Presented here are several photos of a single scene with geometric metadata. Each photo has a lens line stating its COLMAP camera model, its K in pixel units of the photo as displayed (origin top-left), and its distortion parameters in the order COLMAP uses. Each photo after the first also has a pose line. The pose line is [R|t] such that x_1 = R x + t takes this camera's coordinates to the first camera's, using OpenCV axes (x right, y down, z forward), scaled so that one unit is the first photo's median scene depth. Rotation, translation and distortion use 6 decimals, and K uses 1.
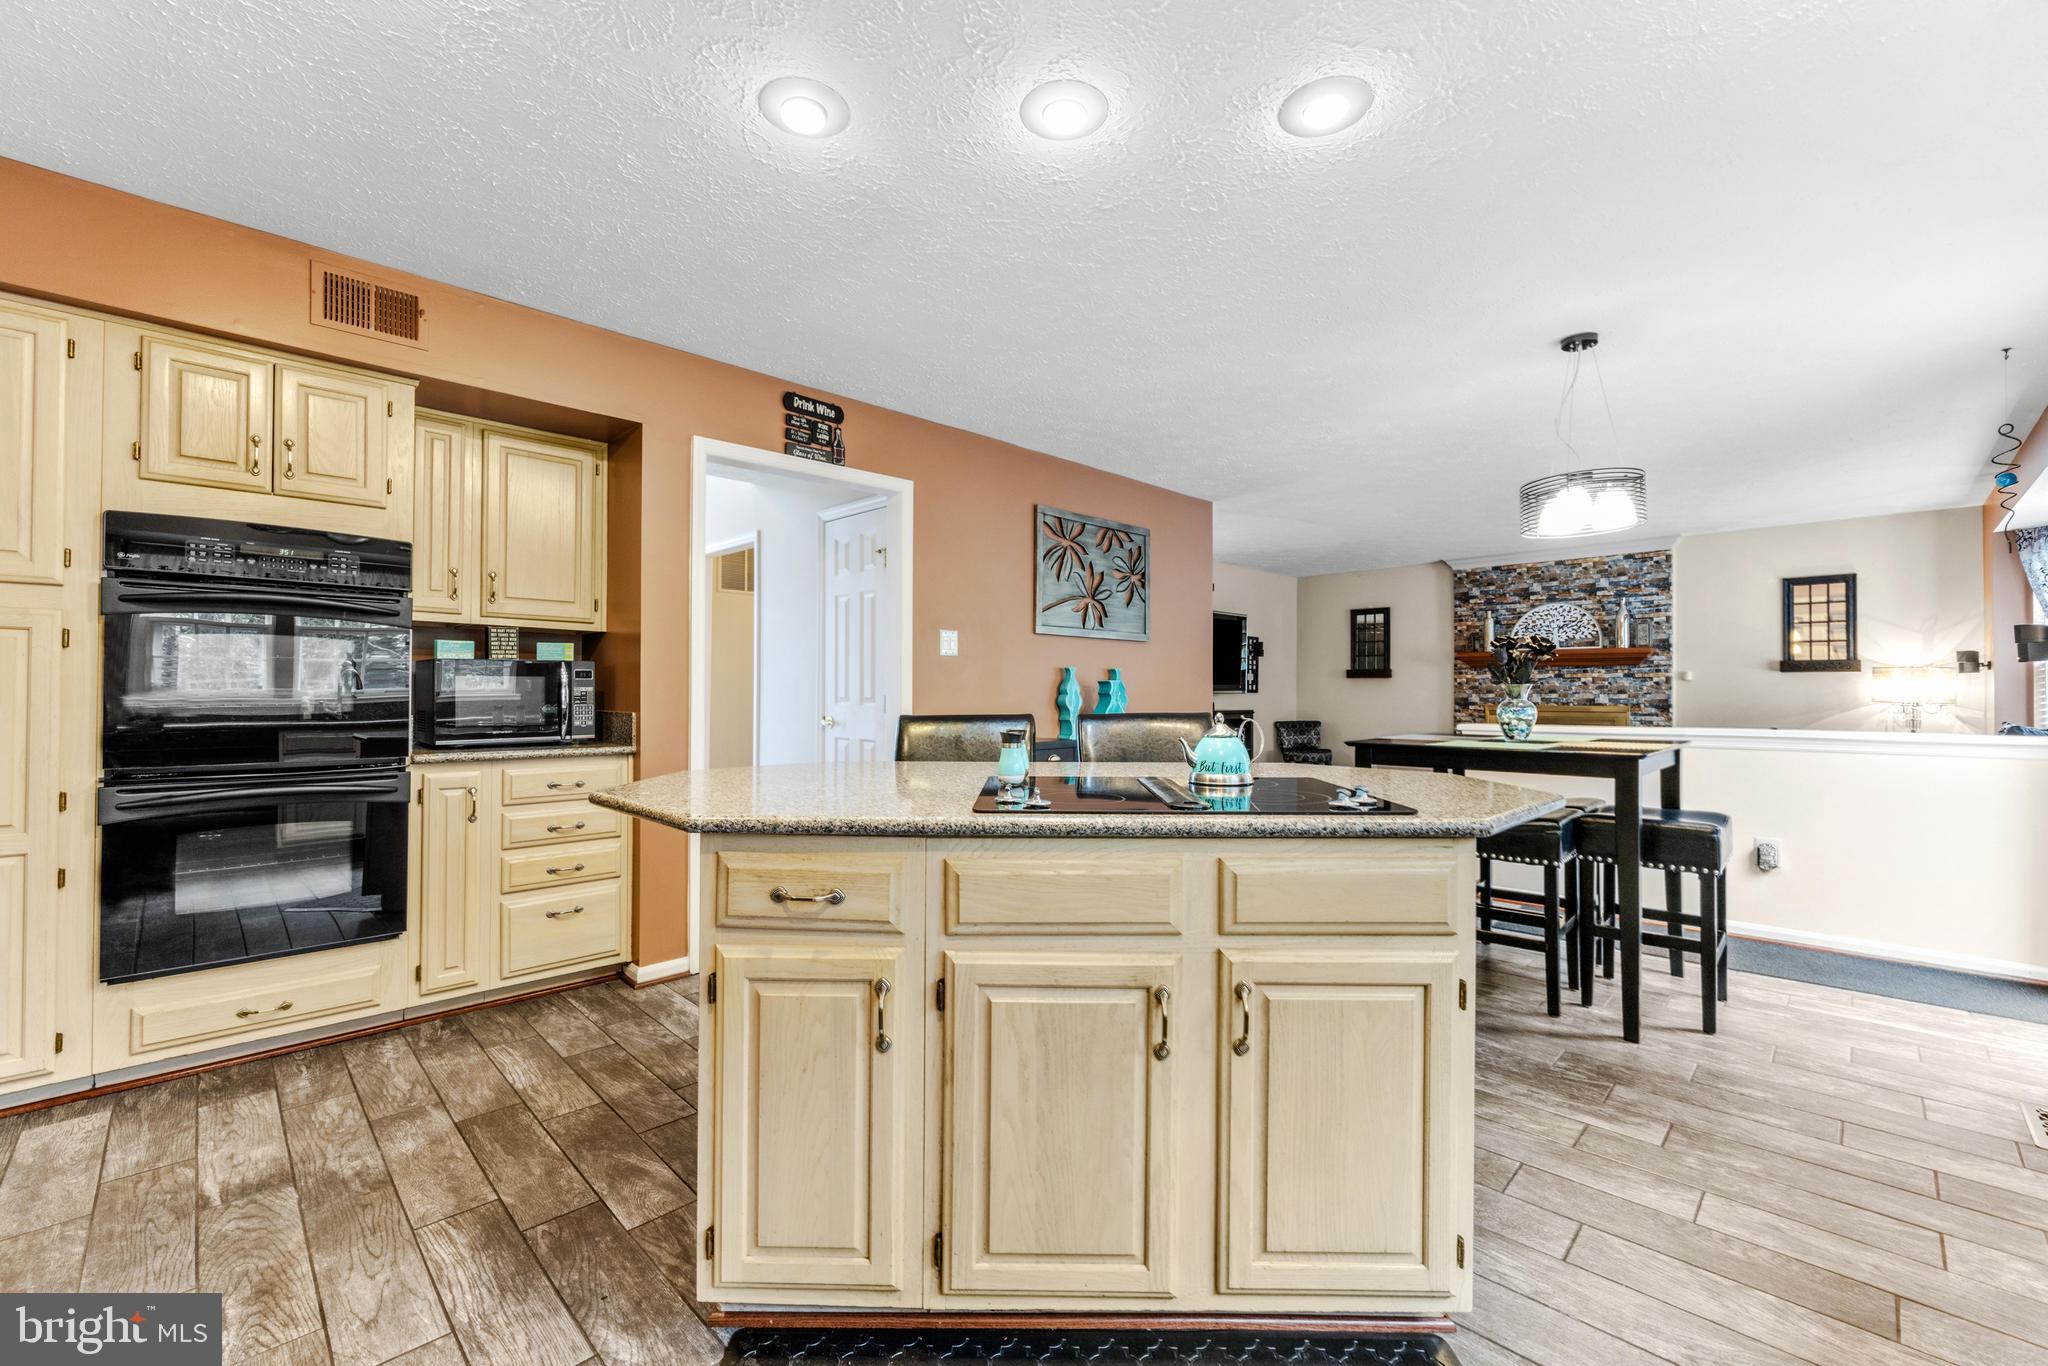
lens RADIAL K [[814.0, 0, 1026.0], [0, 814.0, 686.0], [0, 0, 1]] dist [-0.012417, -0.000237]
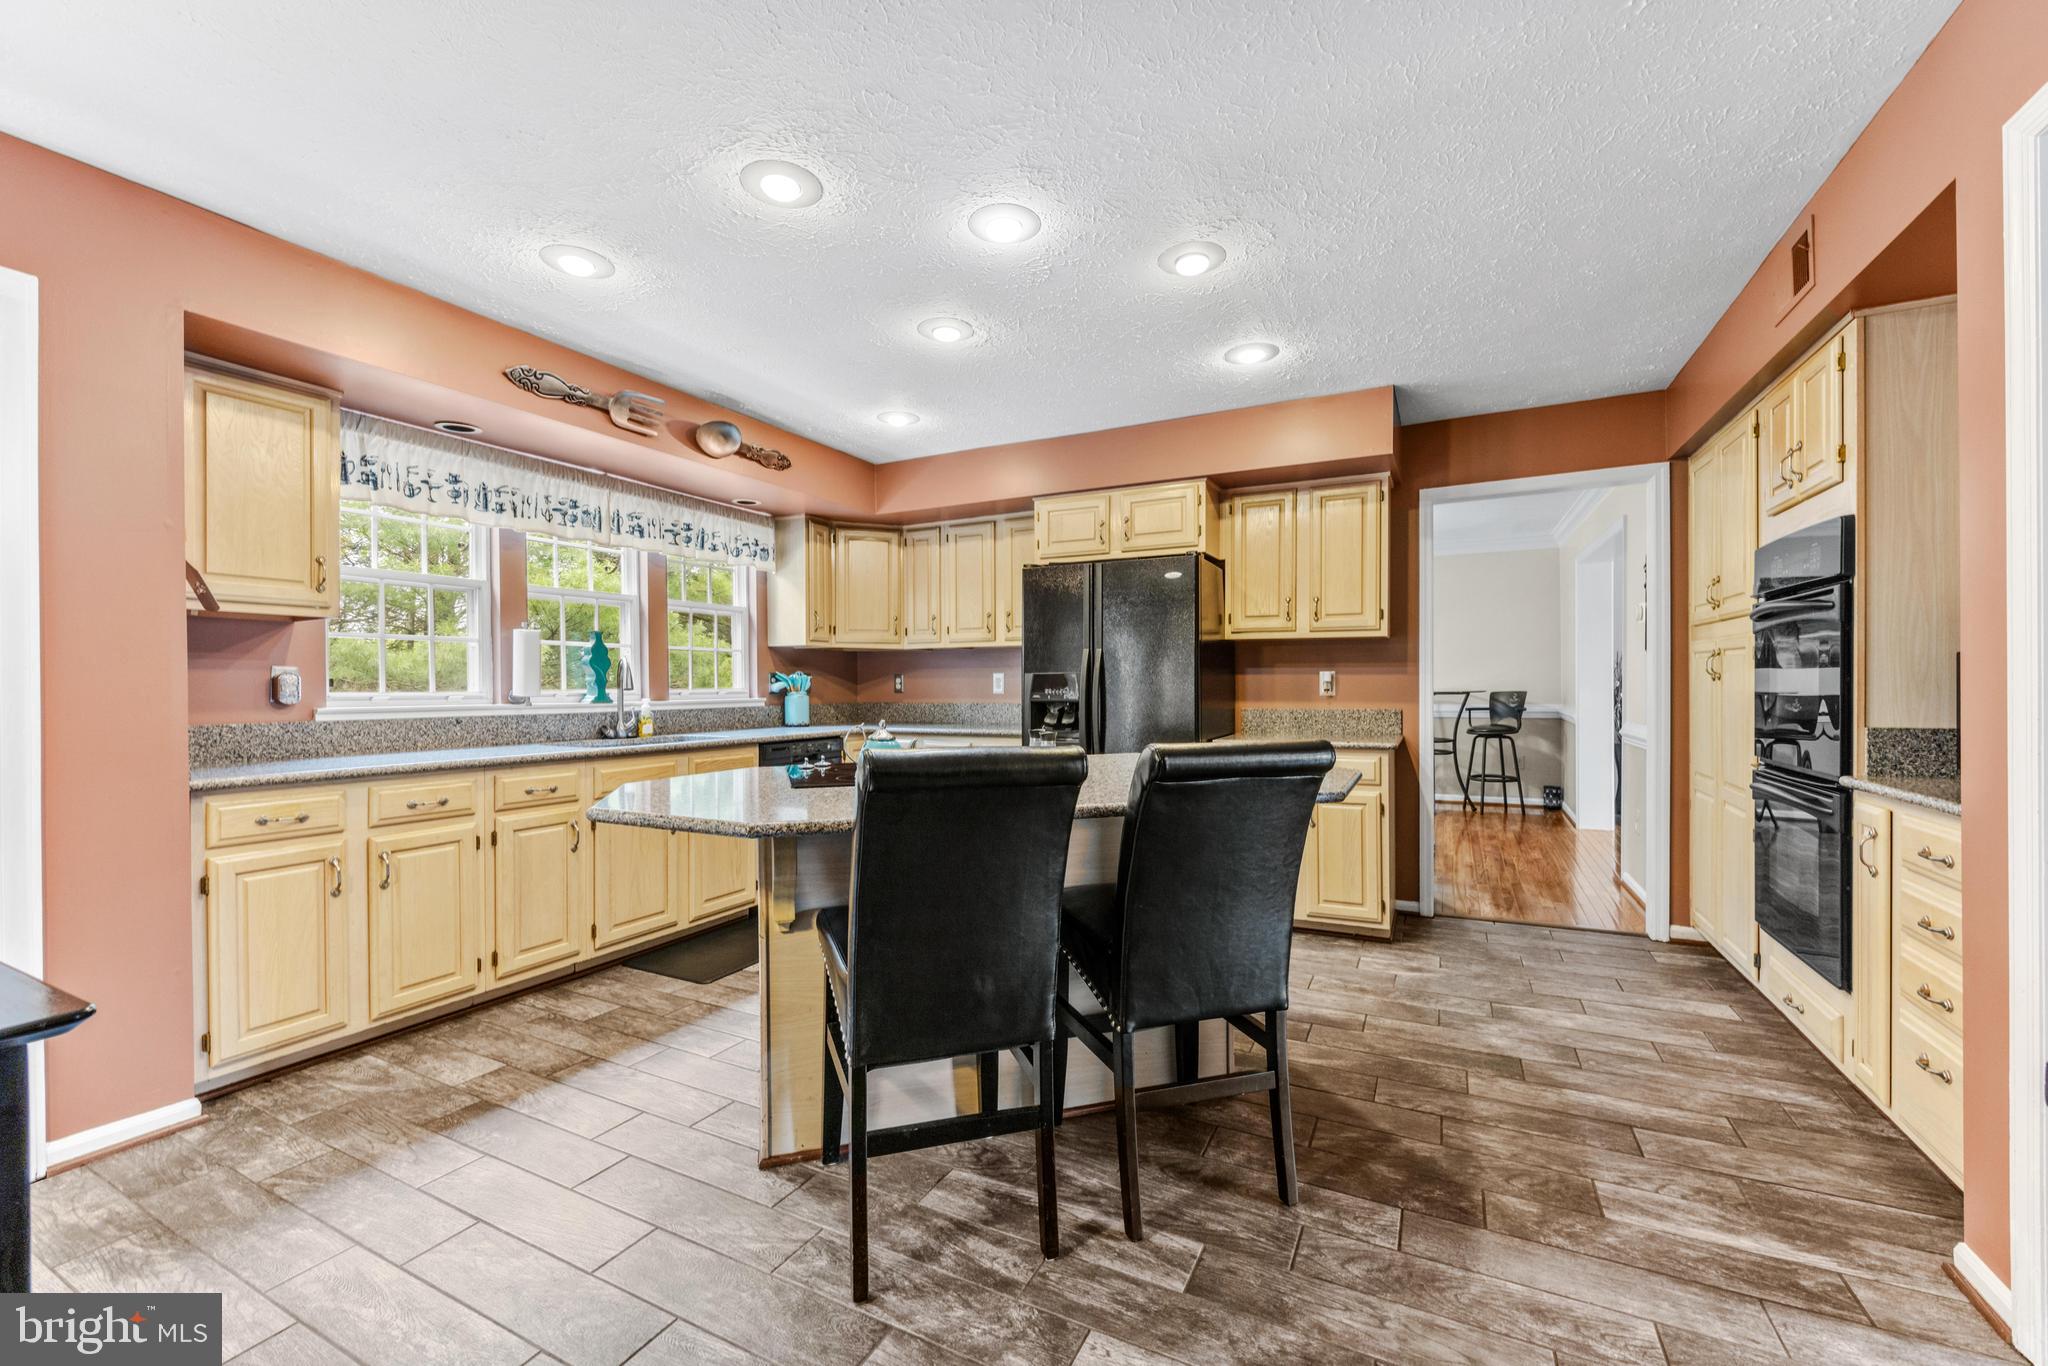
lens RADIAL K [[814.0, 0, 1035.6], [0, 814.0, 689.9], [0, 0, 1]] dist [-0.012417, -0.000237]
pose [[-0.948287, 0.003874, -0.317390, 0.327063], [0.005621, 0.999974, -0.004587, -0.000592], [0.317364, -0.006133, -0.948284, 1.805756]]
